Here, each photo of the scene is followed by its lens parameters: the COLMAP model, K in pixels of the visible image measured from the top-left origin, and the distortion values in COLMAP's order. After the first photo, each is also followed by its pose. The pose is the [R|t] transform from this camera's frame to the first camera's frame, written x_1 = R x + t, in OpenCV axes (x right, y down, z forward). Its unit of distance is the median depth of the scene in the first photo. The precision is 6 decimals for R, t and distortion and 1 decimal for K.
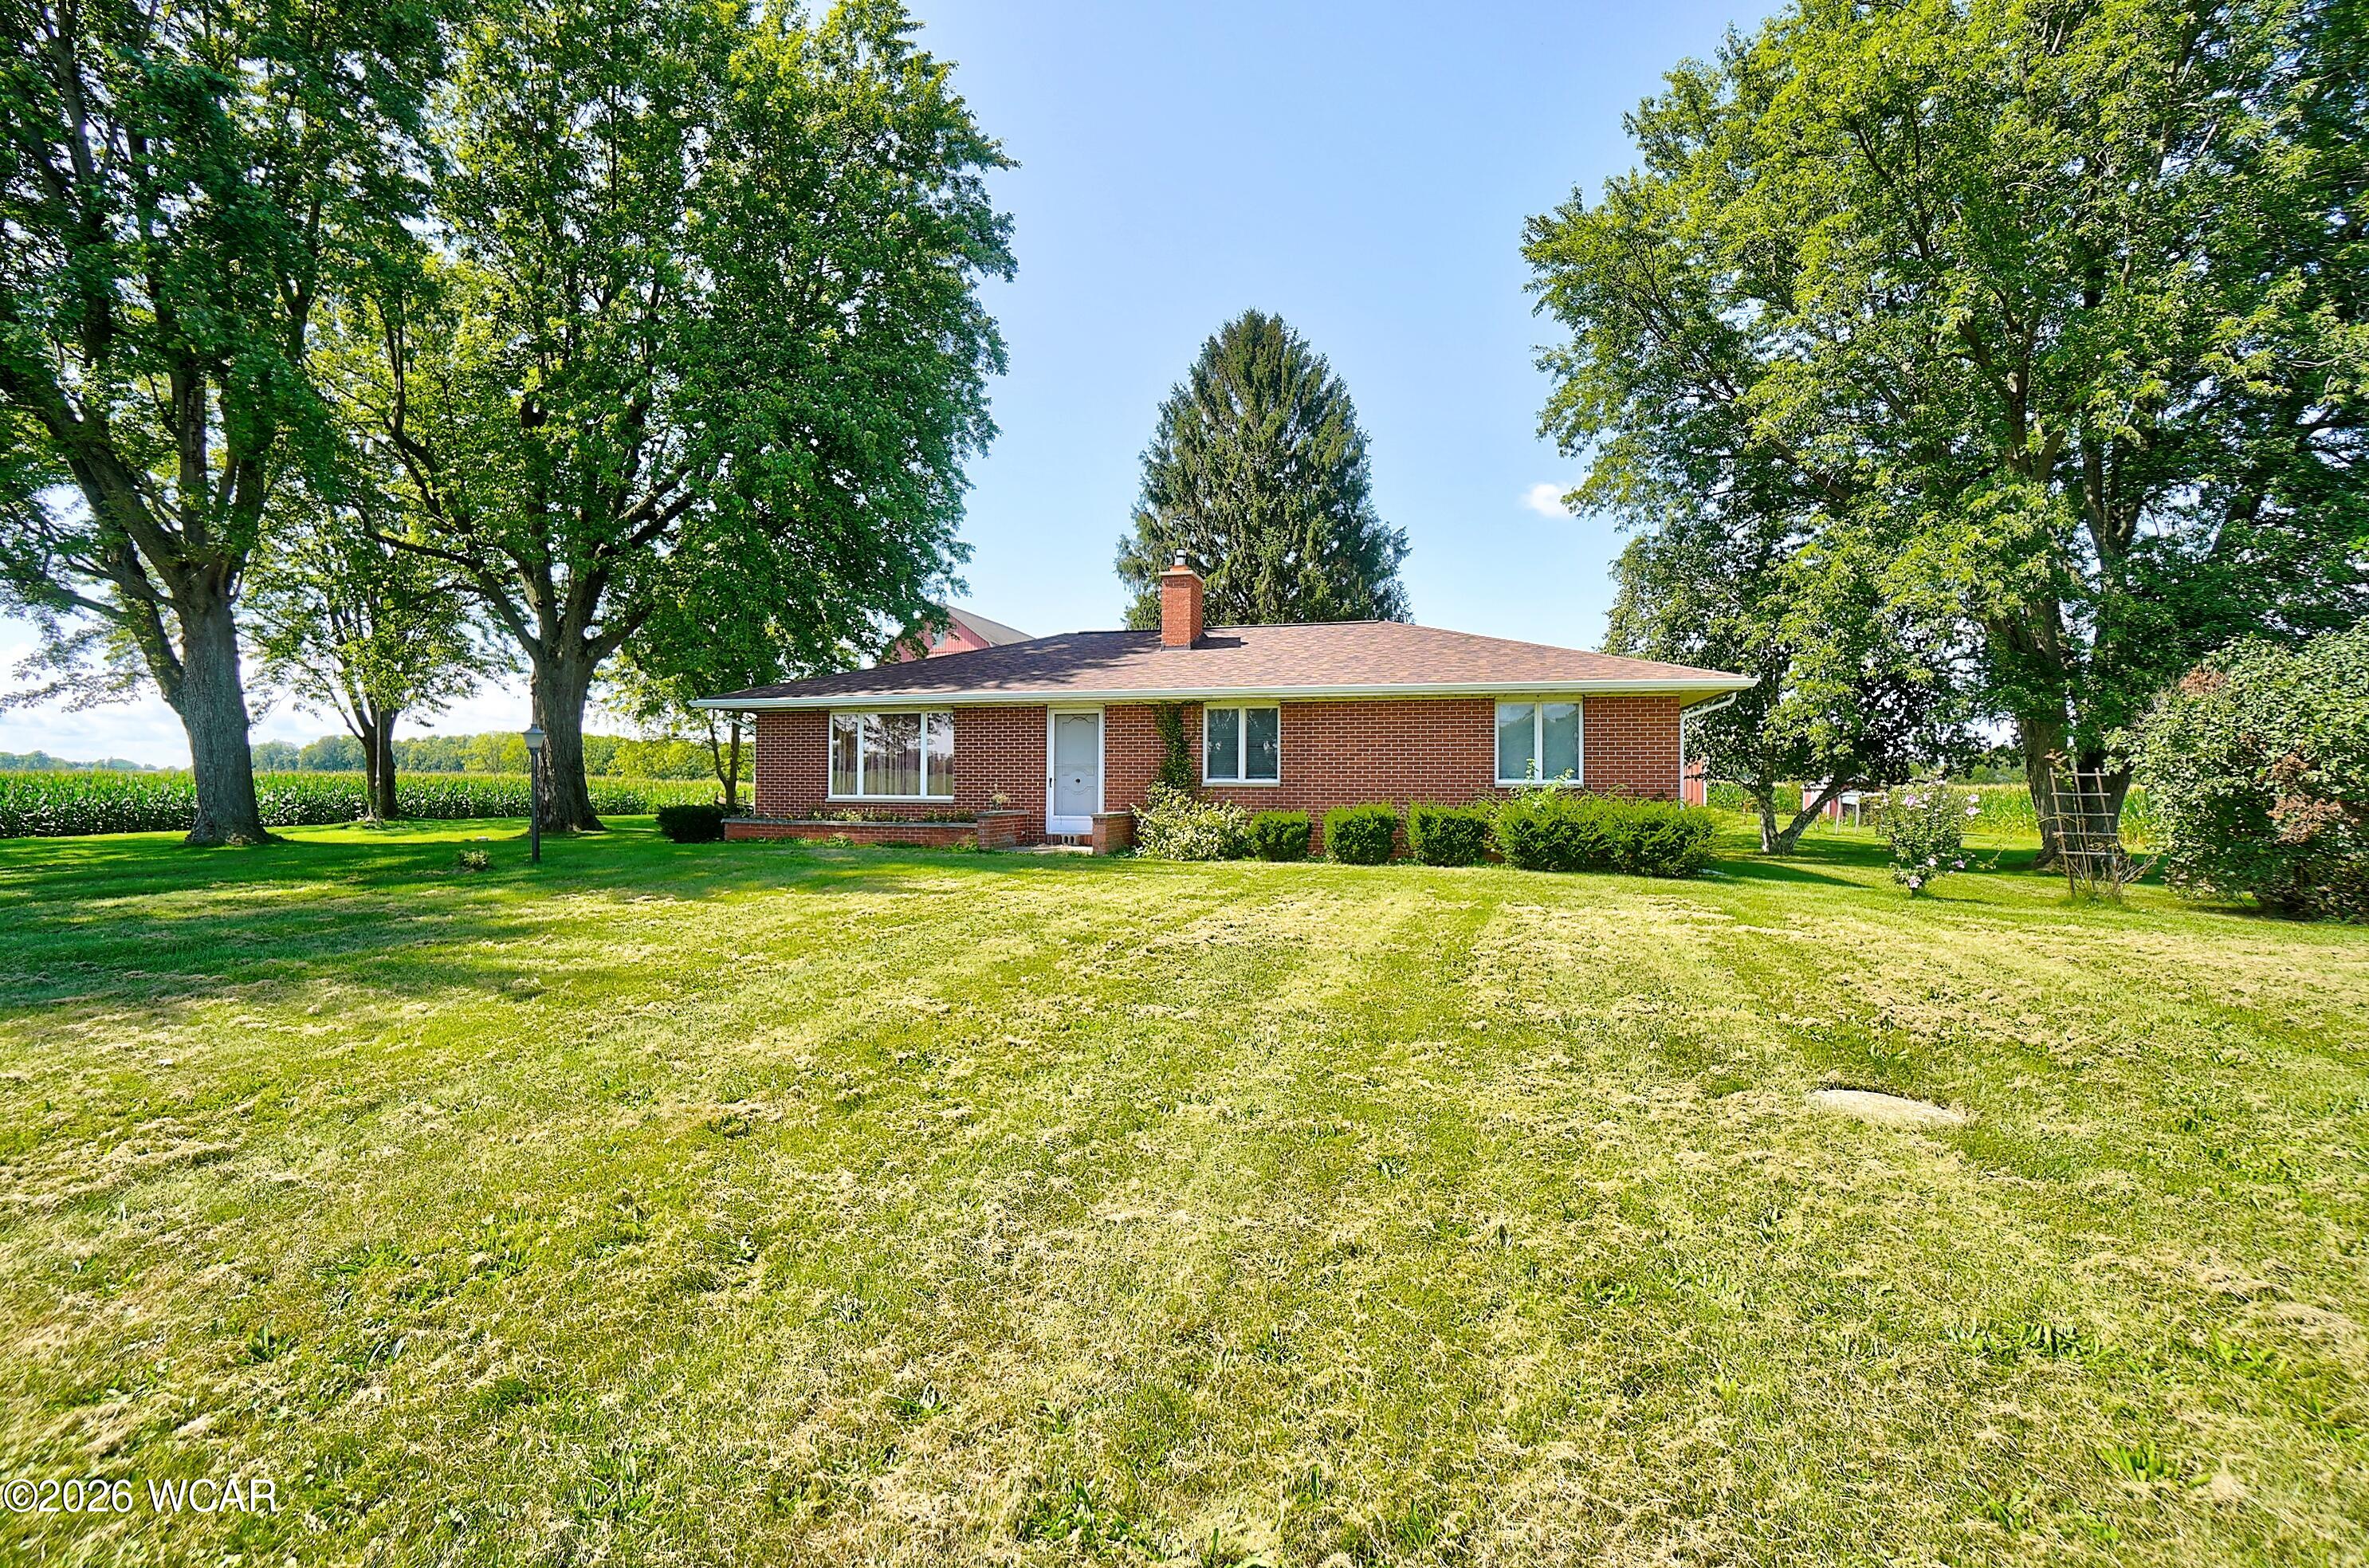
lens RADIAL K [[1044.3, 0, 1159.5], [0, 1044.3, 790.7], [0, 0, 1]] dist [-0.063861, 0.022983]
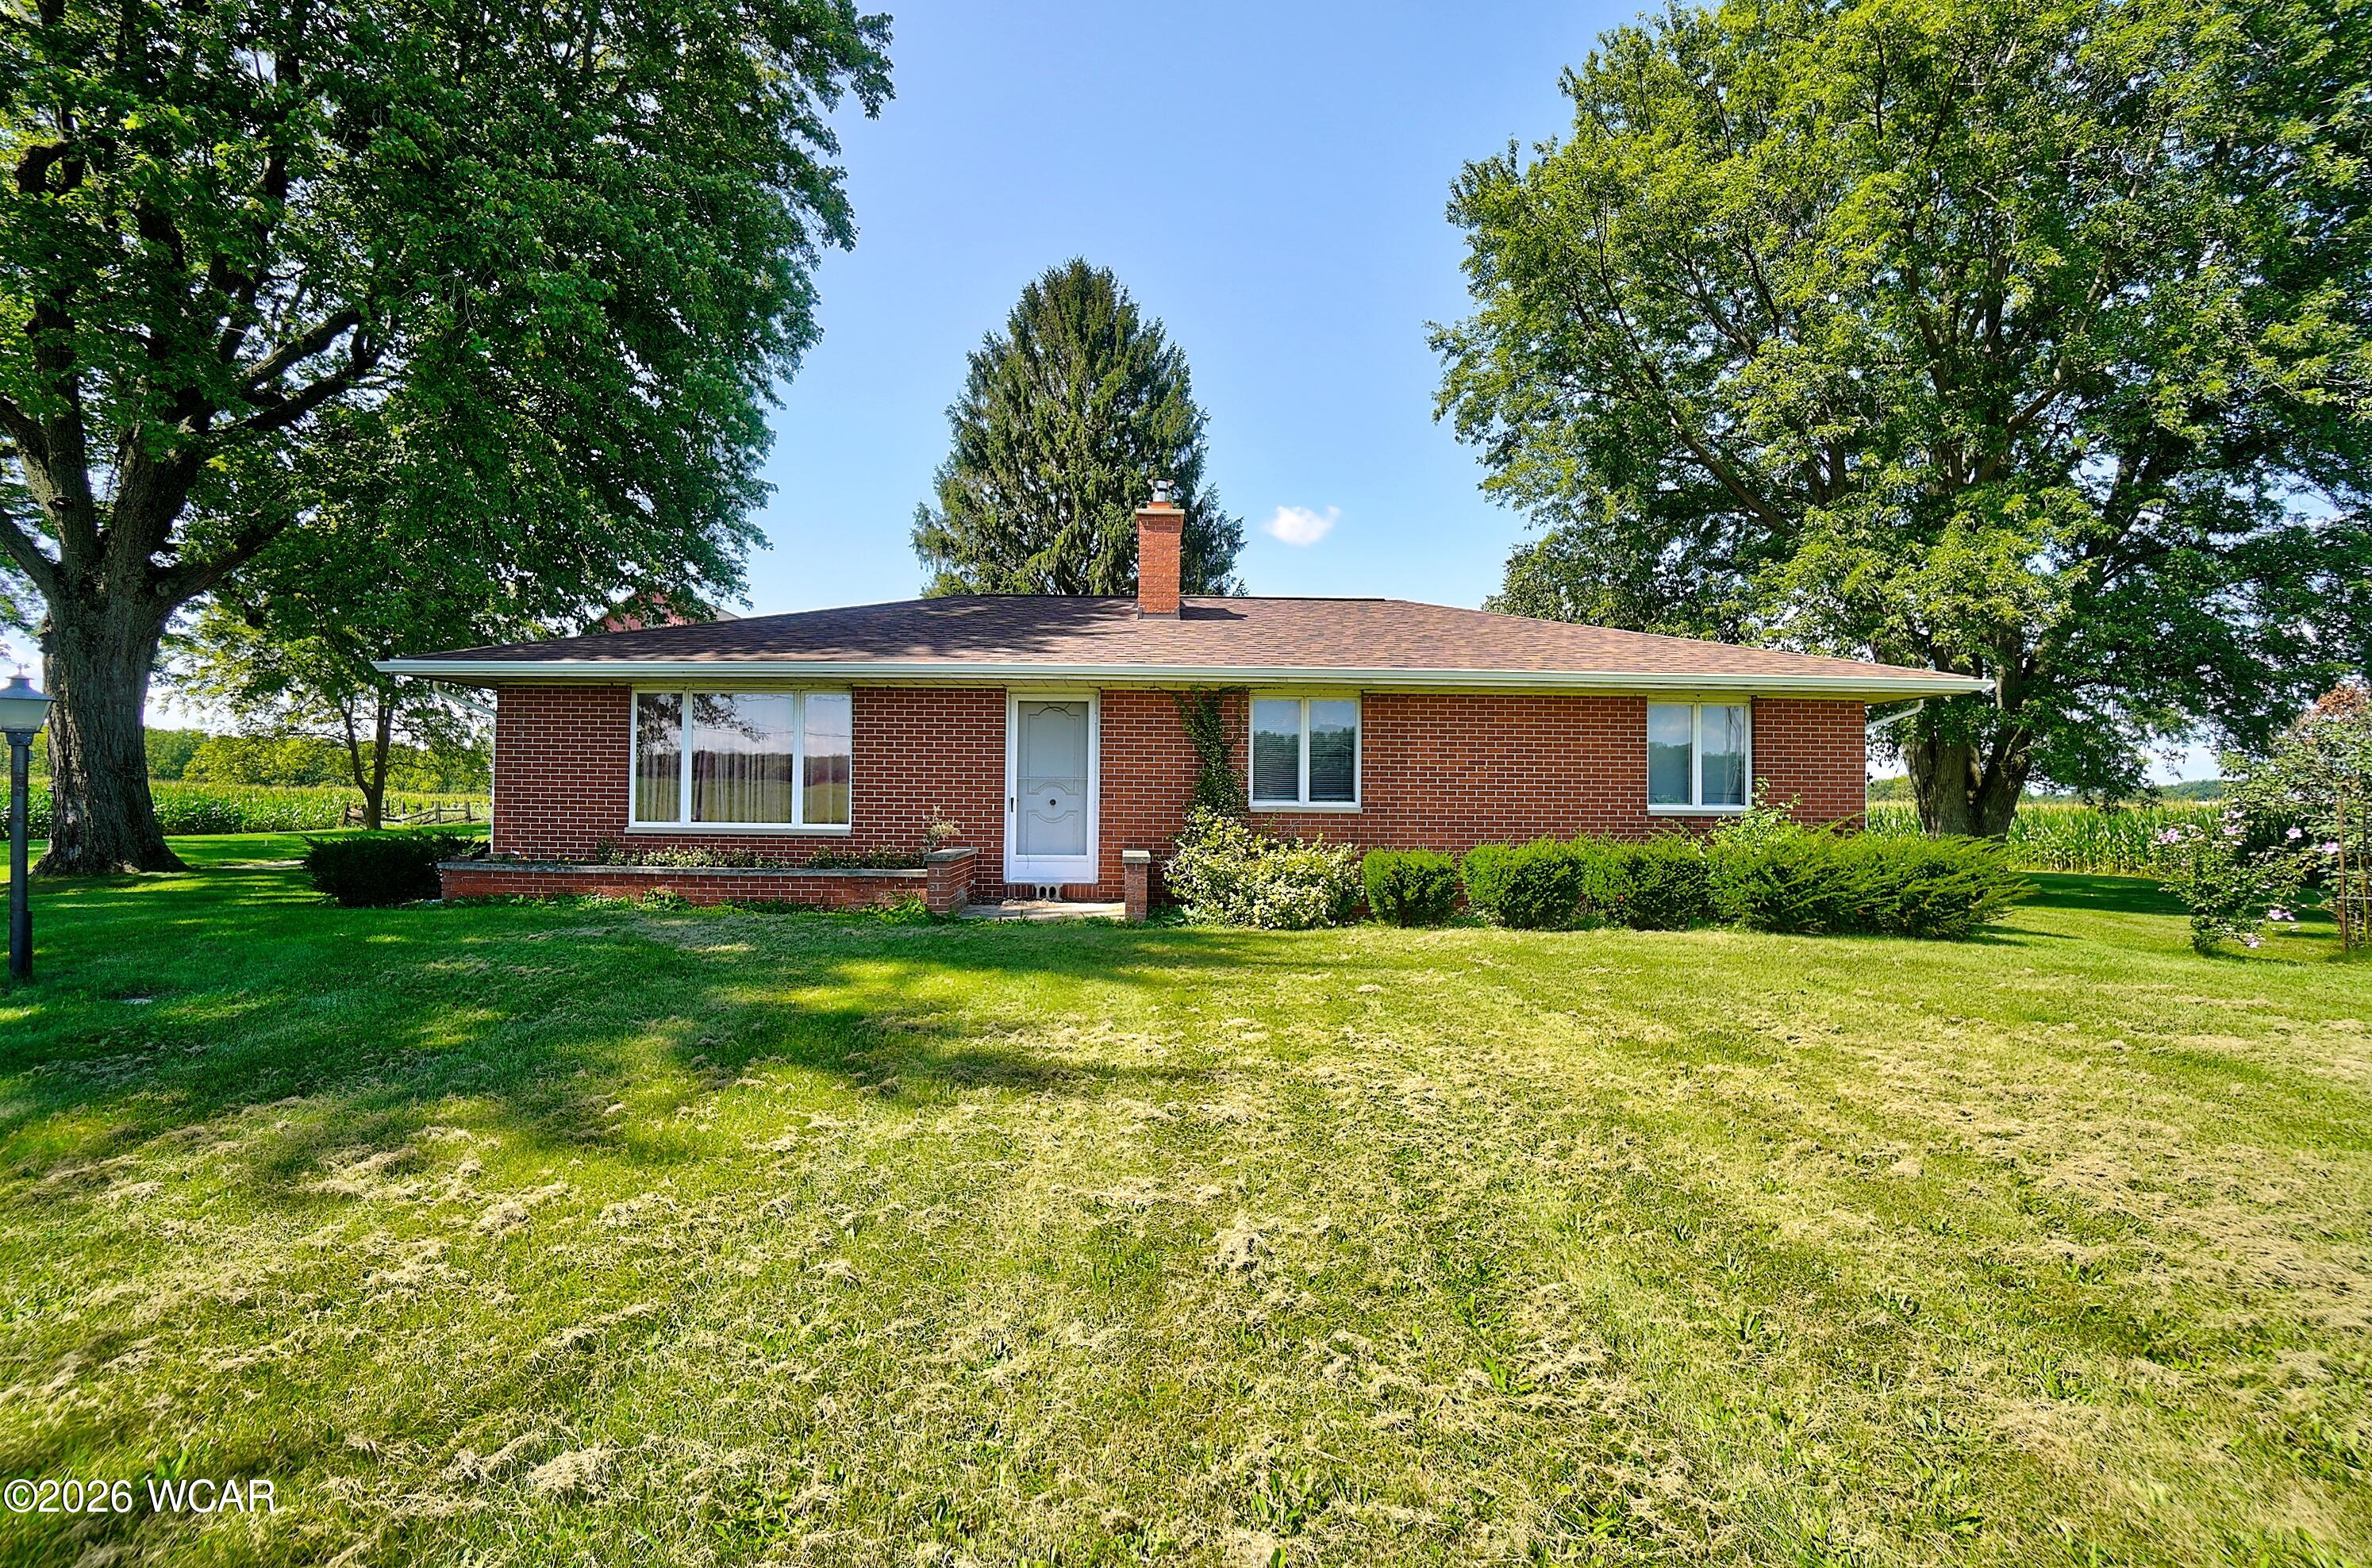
lens RADIAL K [[1044.9, 0, 1161.5], [0, 1044.9, 780.9], [0, 0, 1]] dist [-0.064126, 0.022435]
pose [[0.959546, 0.010456, 0.281356, -0.156084], [-0.004842, 0.999775, -0.020641, -0.007638], [-0.281509, 0.018444, 0.959381, 0.268756]]
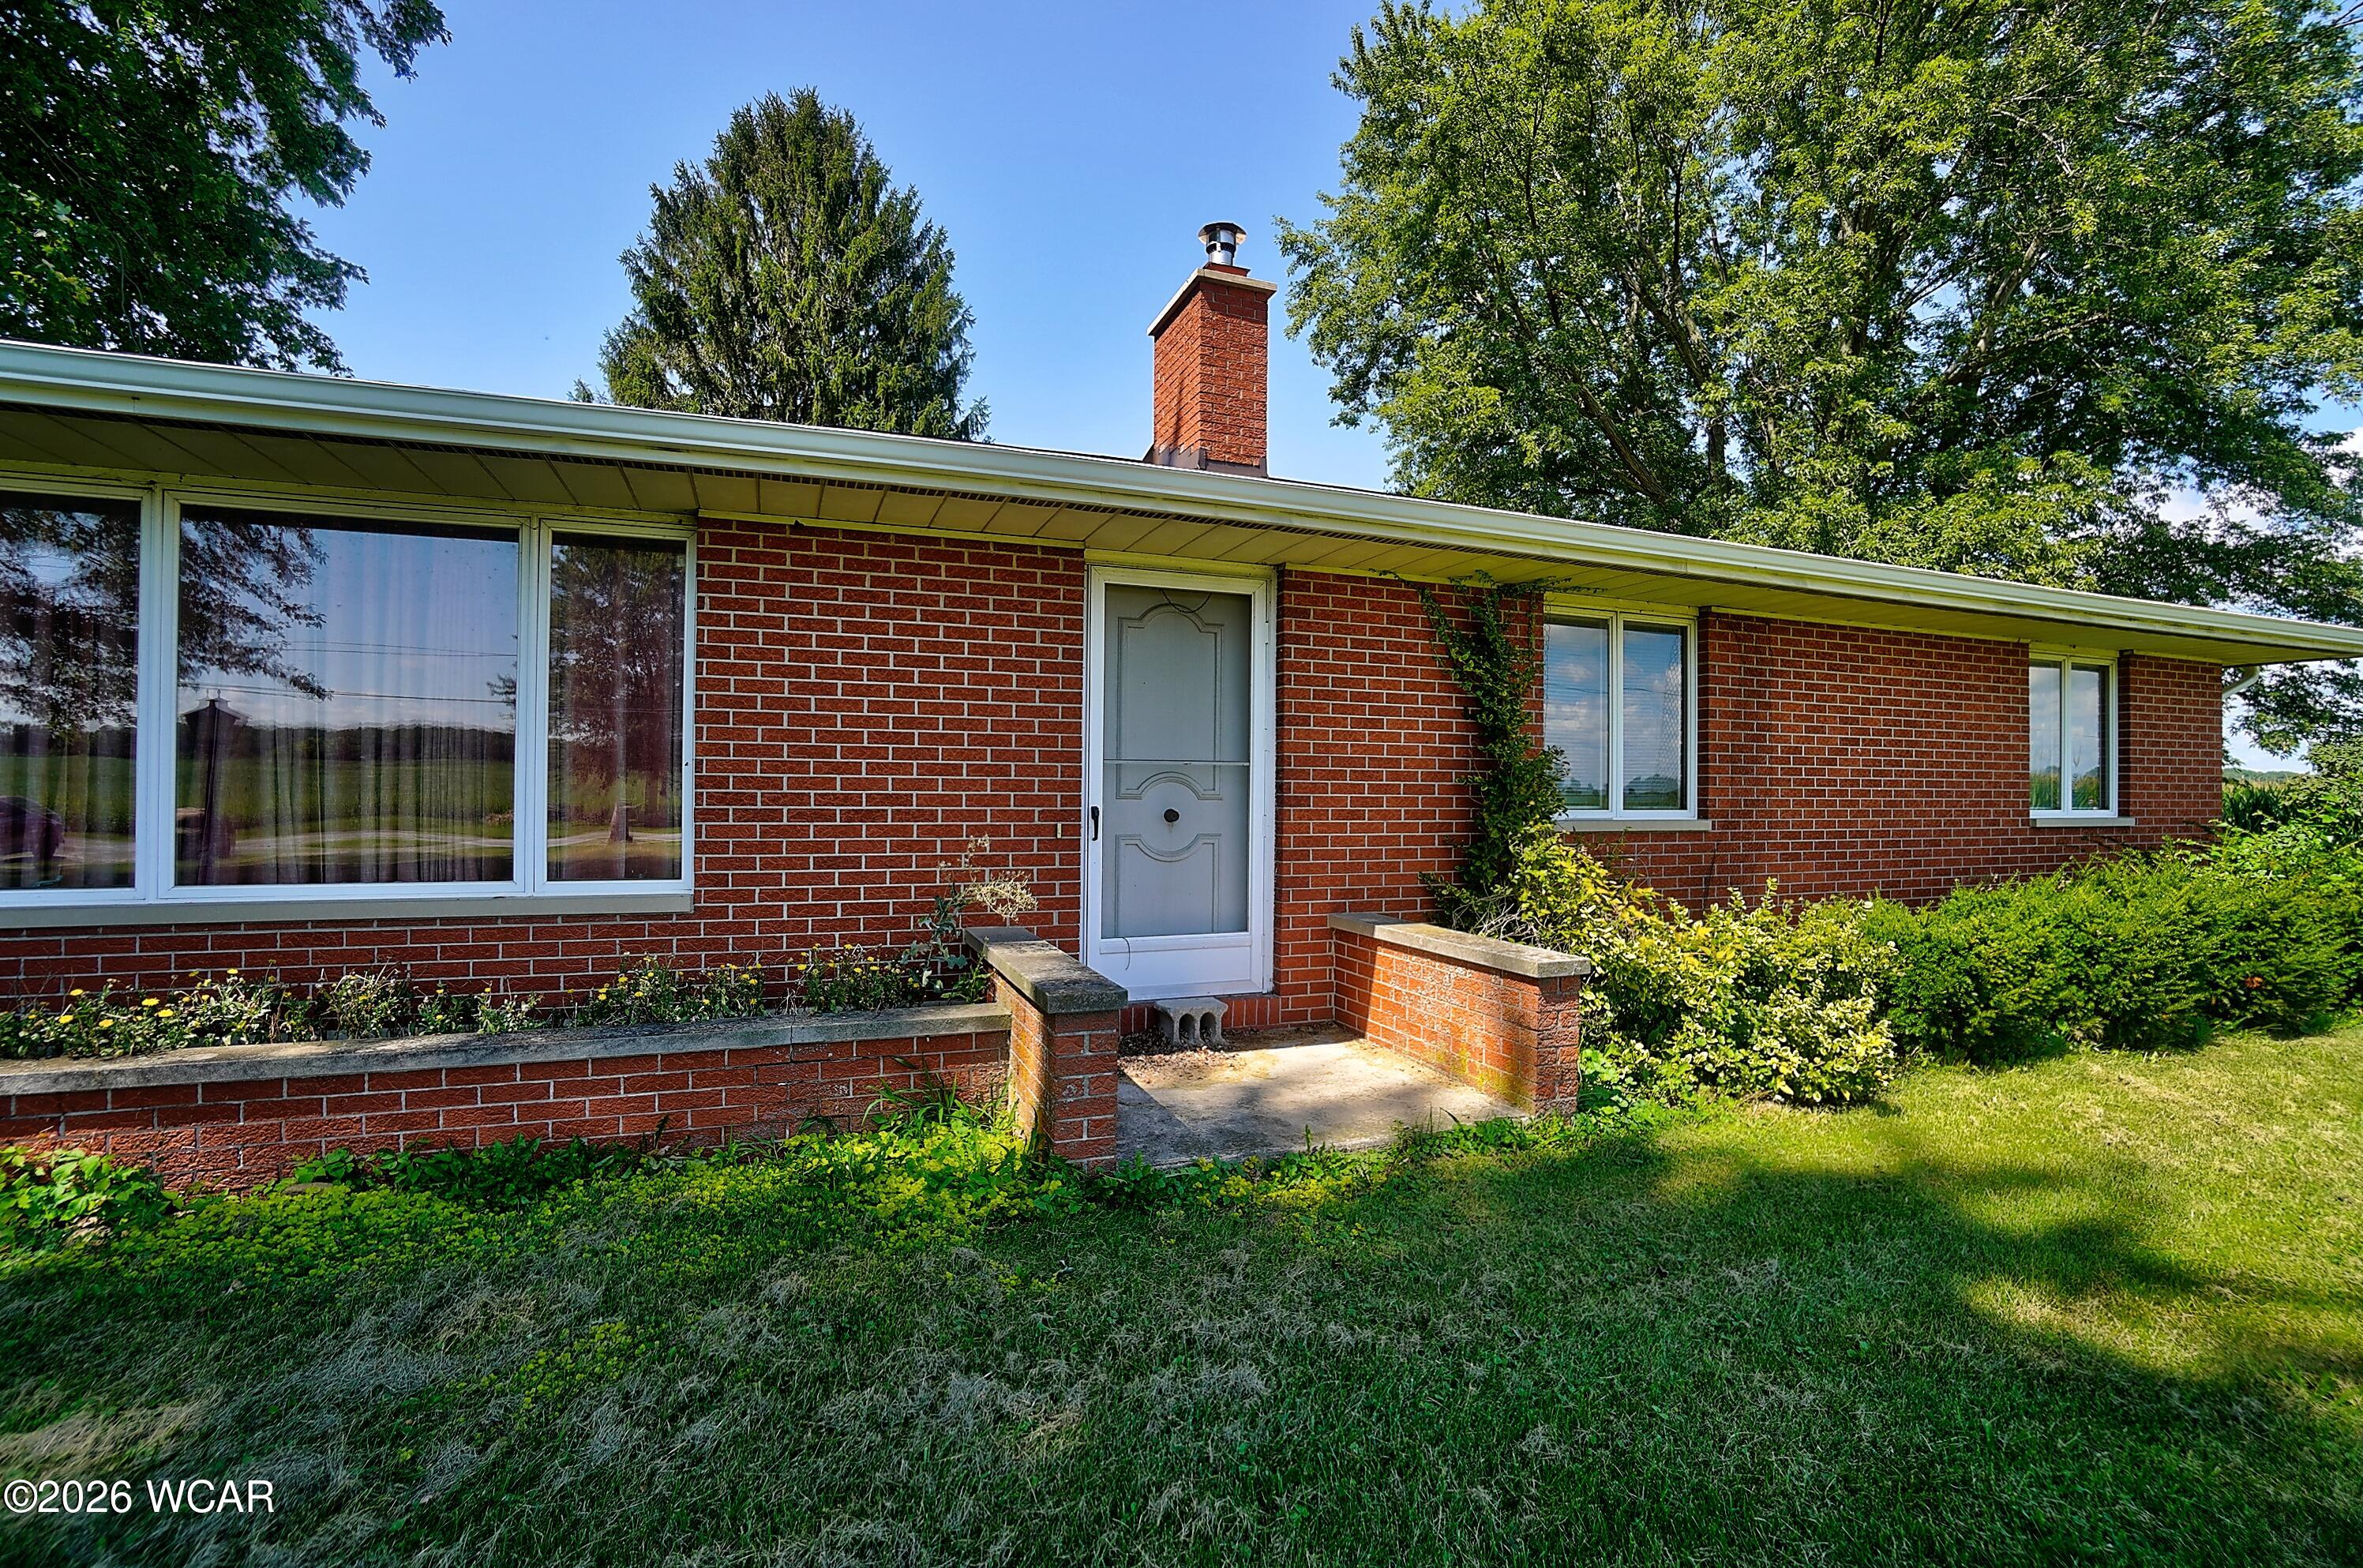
lens RADIAL K [[1041.0, 0, 1157.1], [0, 1041.0, 780.9], [0, 0, 1]] dist [-0.064126, 0.022435]
pose [[0.813046, 0.007068, 0.582157, -0.199785], [-0.003584, 0.999968, -0.007136, -0.013734], [-0.582188, 0.003715, 0.813045, 0.597436]]
